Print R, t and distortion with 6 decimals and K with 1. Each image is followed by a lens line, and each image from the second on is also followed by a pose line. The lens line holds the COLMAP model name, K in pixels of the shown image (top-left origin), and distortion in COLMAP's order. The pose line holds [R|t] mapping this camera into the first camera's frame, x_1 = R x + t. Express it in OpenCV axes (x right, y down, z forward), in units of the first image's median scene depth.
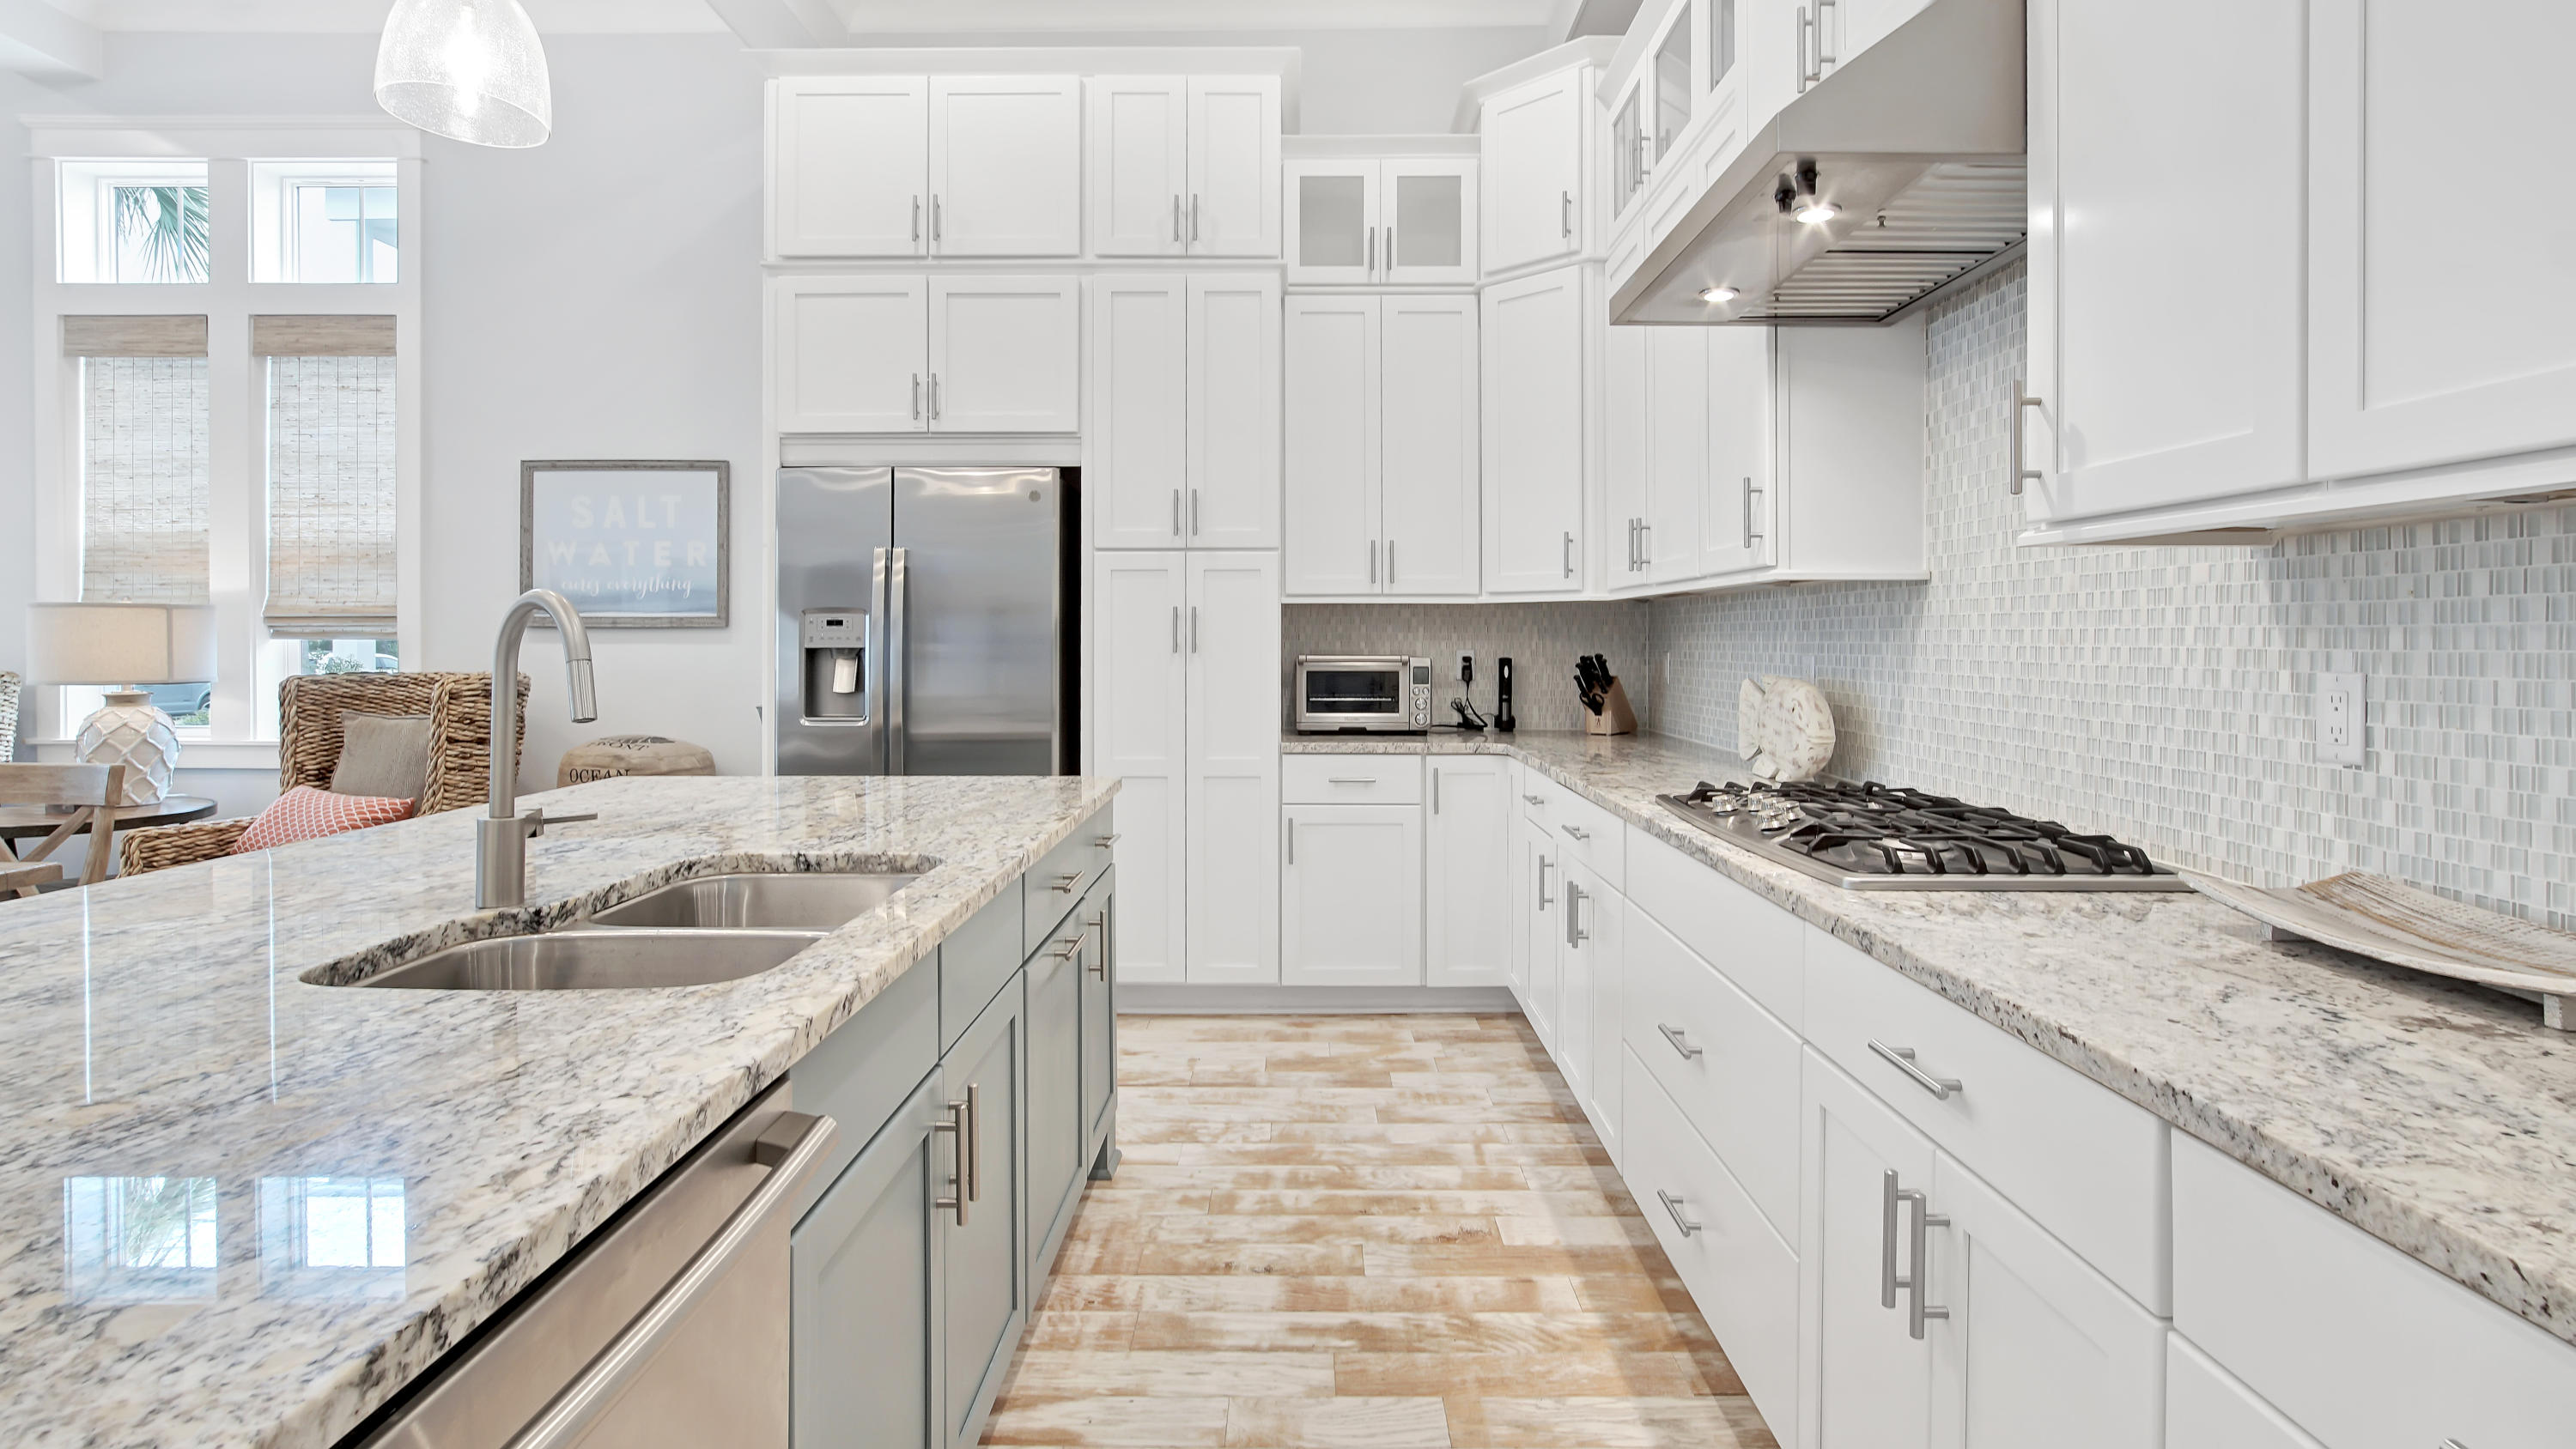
lens RADIAL K [[1221.3, 0, 1289.7], [0, 1221.3, 659.8], [0, 0, 1]] dist [-0.003472, 0.007847]
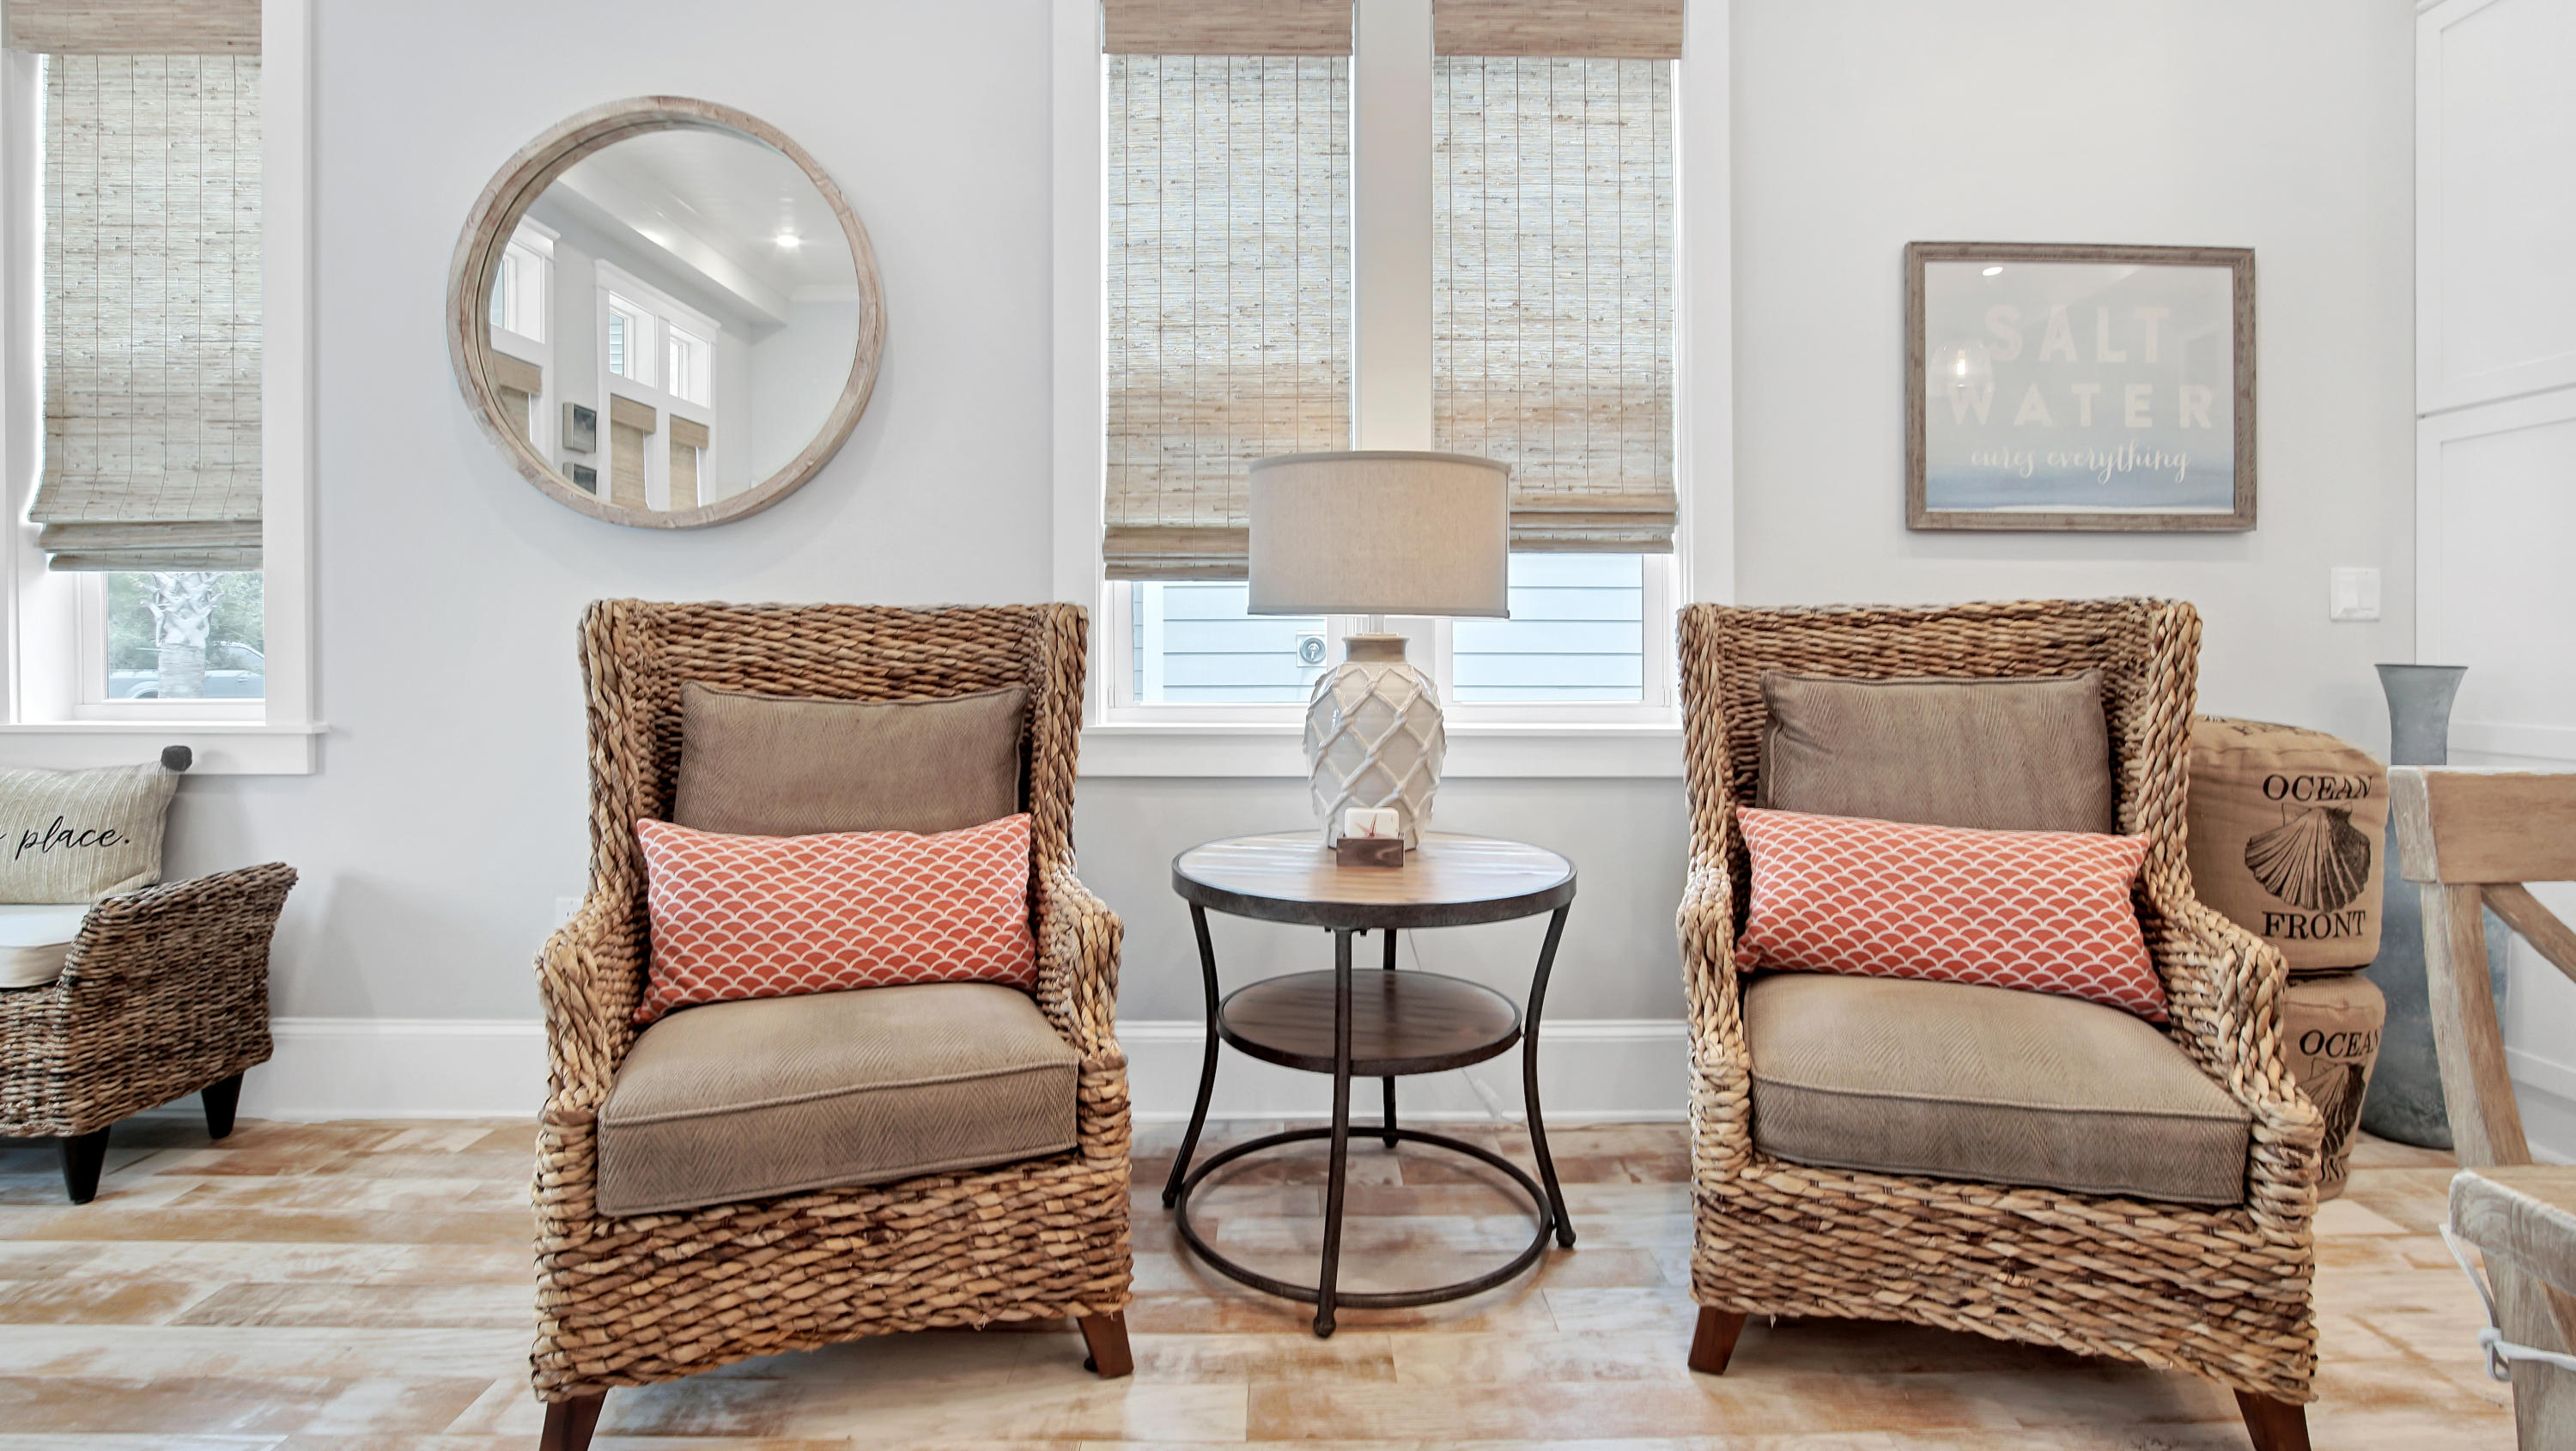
lens RADIAL K [[1262.0, 0, 1326.5], [0, 1262.0, 663.0], [0, 0, 1]] dist [-0.022085, 0.000166]
pose [[0.999250, -0.000033, 0.038719, -0.927050], [-0.000098, 0.999994, 0.003392, 0.033983], [-0.038719, -0.003393, 0.999244, 0.418222]]
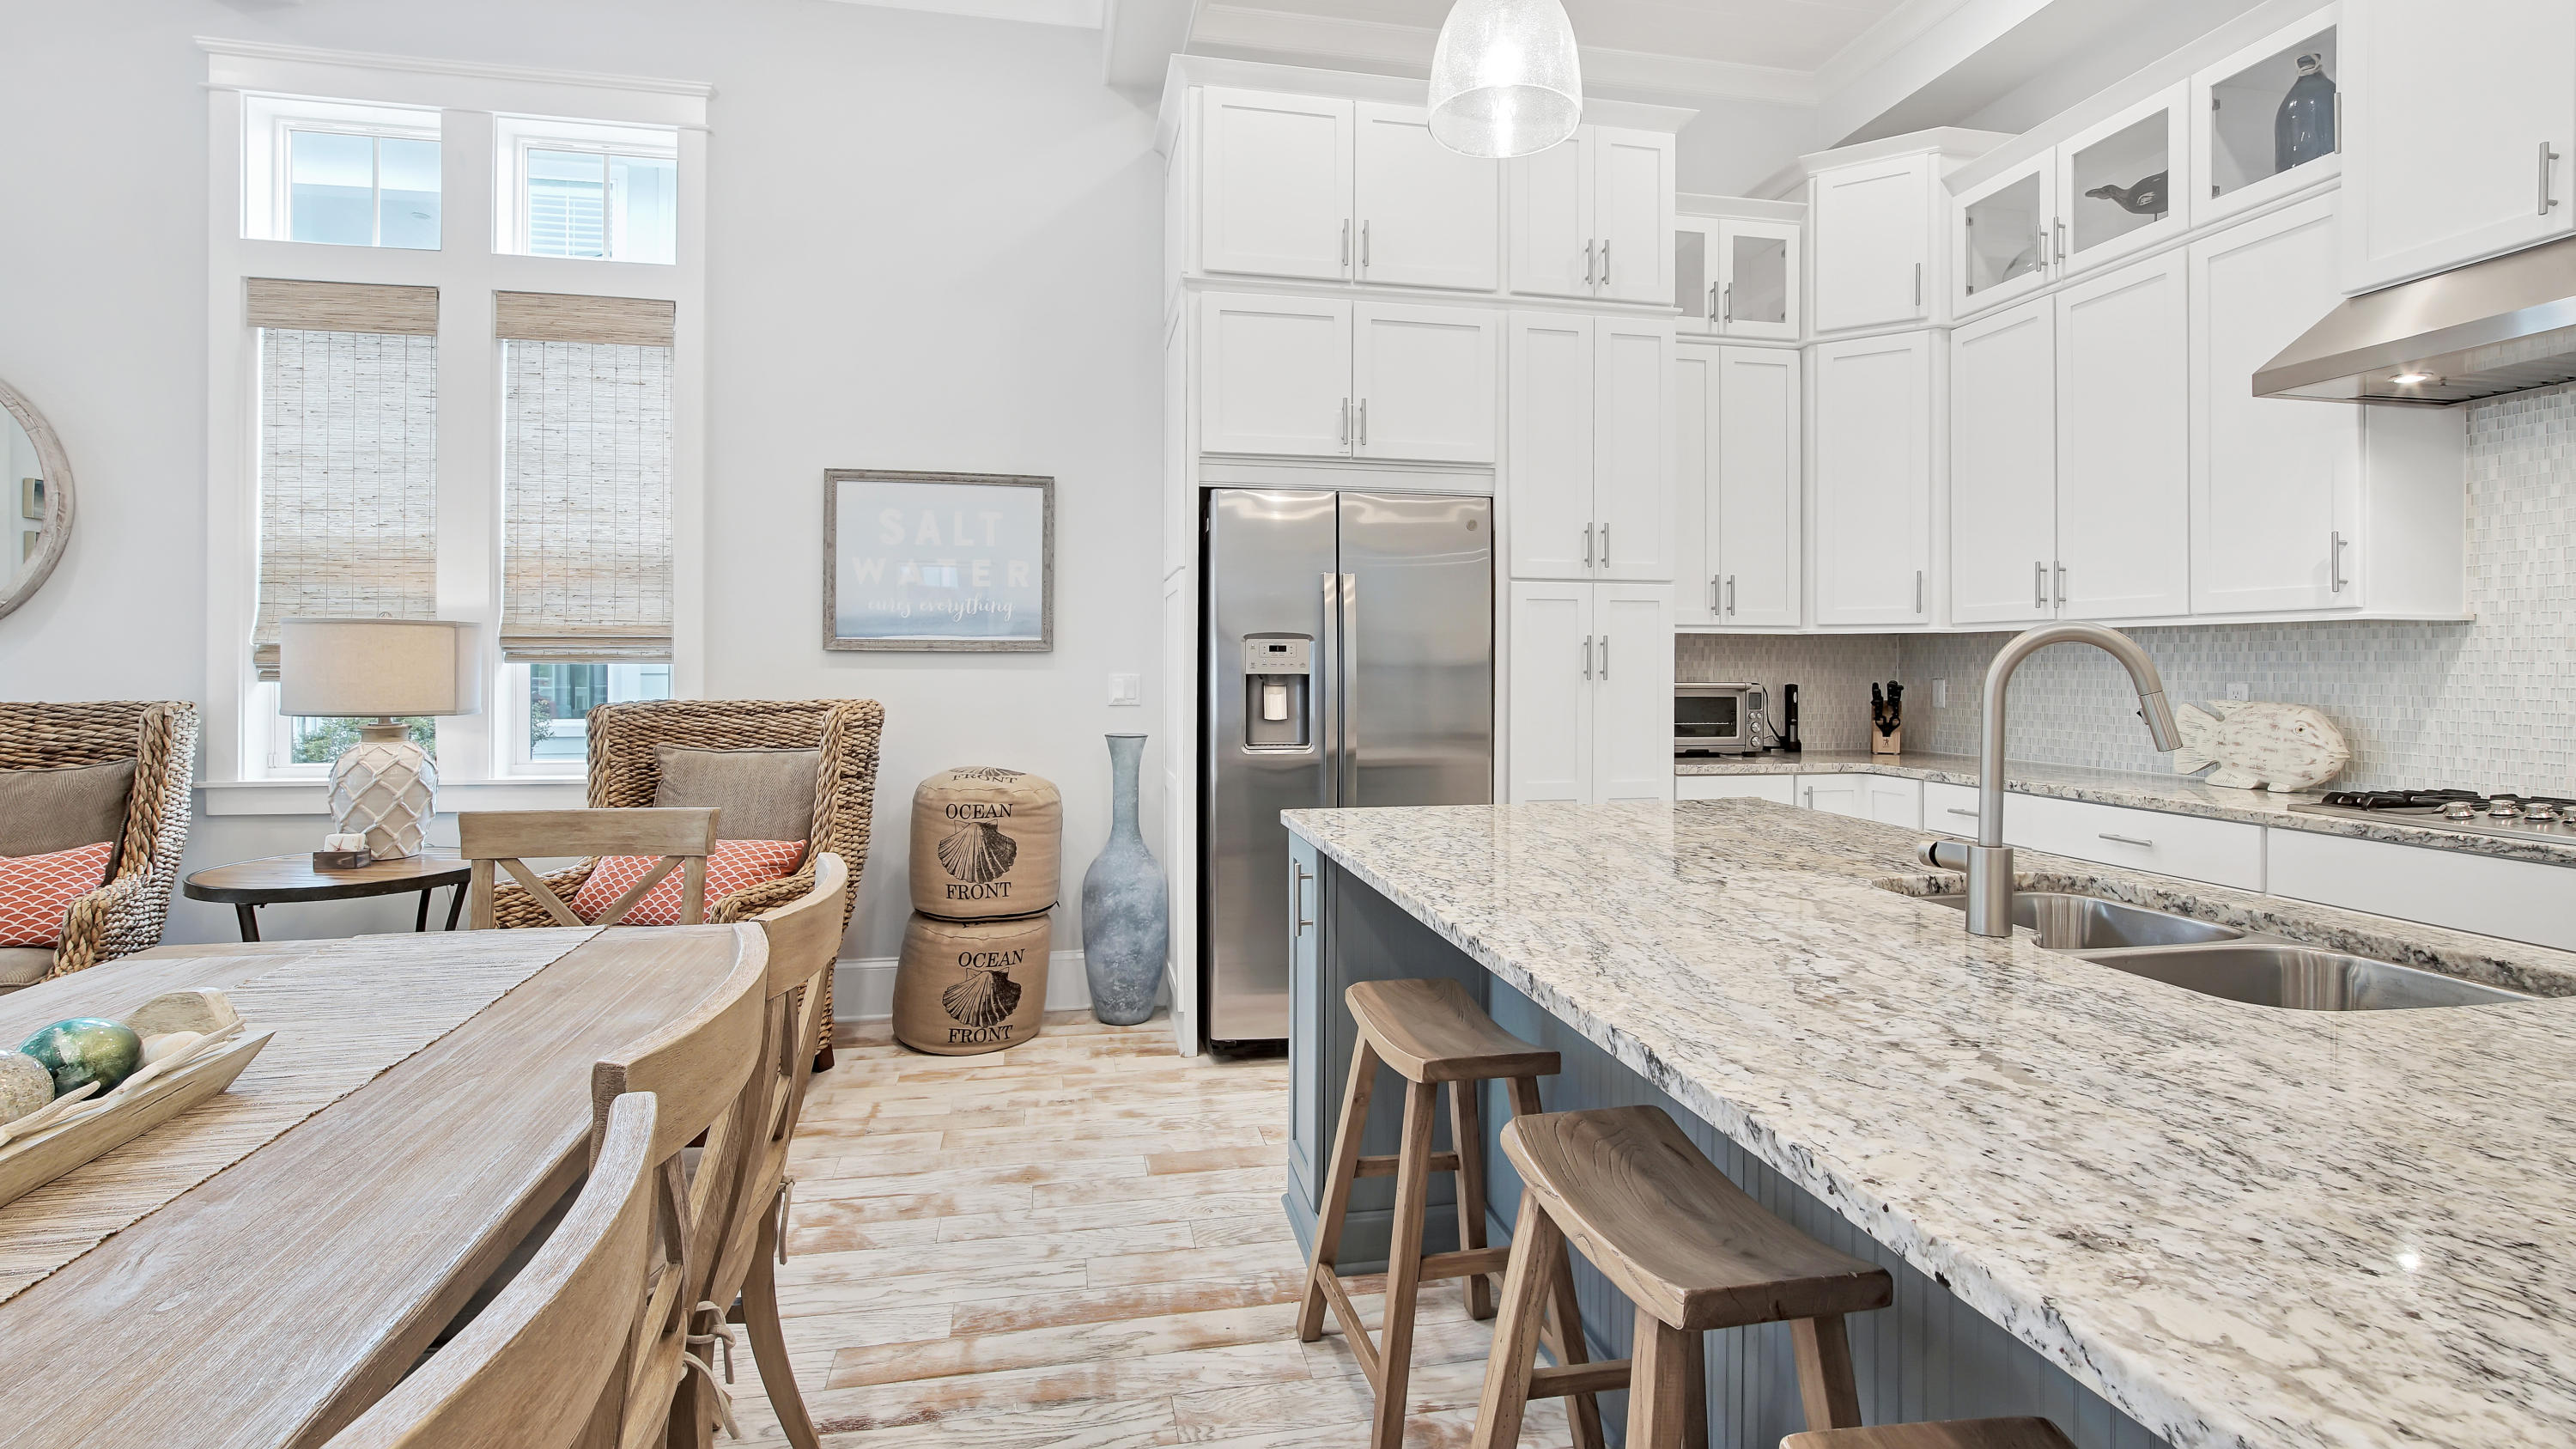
lens RADIAL K [[1203.7, 0, 1283.2], [0, 1203.7, 673.6], [0, 0, 1]] dist [-0.001706, -0.000014]
pose [[0.977747, 0.002029, 0.209778, -0.481614], [-0.000185, 0.999961, -0.008809, -0.001719], [-0.209788, 0.008574, 0.977709, 0.047479]]
